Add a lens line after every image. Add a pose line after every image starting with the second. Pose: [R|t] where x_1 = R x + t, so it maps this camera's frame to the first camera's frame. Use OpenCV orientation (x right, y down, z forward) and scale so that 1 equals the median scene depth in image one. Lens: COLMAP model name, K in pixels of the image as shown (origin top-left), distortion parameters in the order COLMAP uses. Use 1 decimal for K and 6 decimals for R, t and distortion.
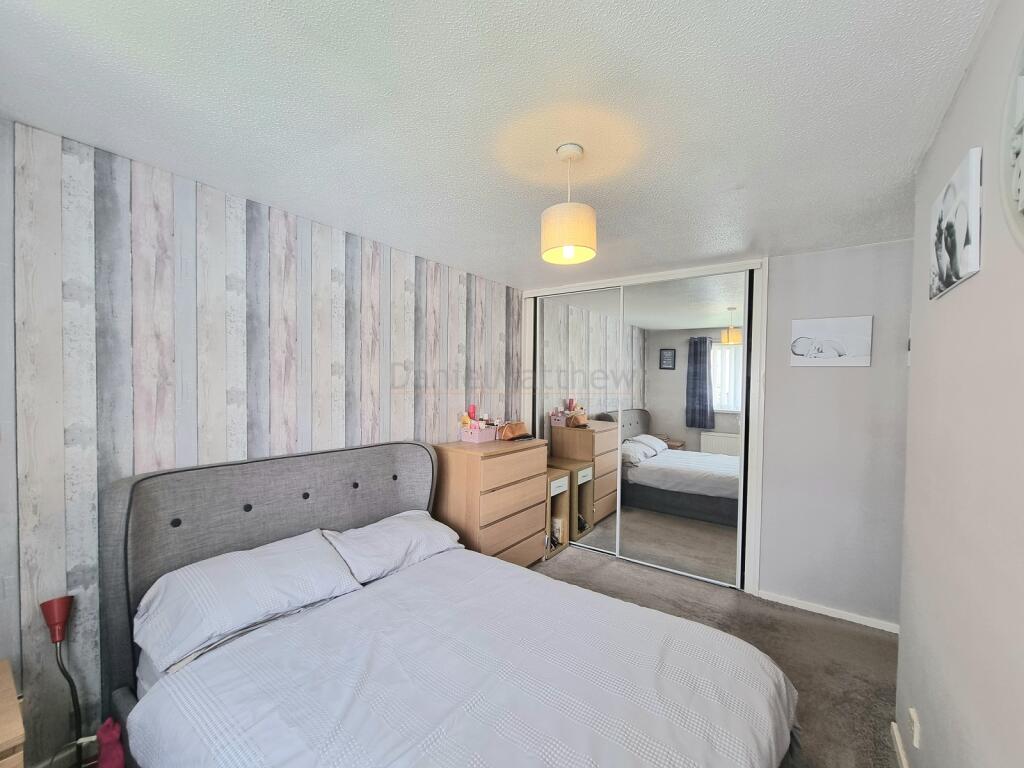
lens RADIAL K [[419.1, 0, 517.7], [0, 419.1, 395.8], [0, 0, 1]] dist [-0.007440, -0.000141]
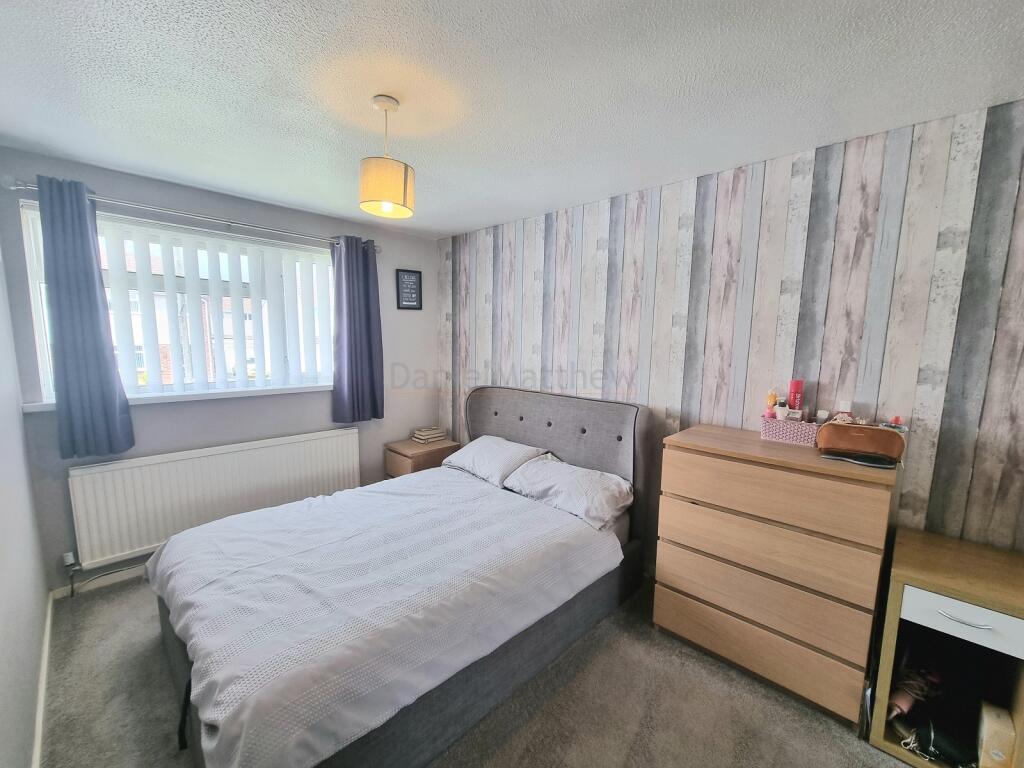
lens RADIAL K [[419.1, 0, 517.7], [0, 419.1, 395.8], [0, 0, 1]] dist [-0.007440, -0.000141]
pose [[-0.144335, 0.115294, -0.982789, 0.721454], [-0.047320, 0.991249, 0.123235, -0.012729], [0.988397, 0.064293, -0.137616, 0.935223]]
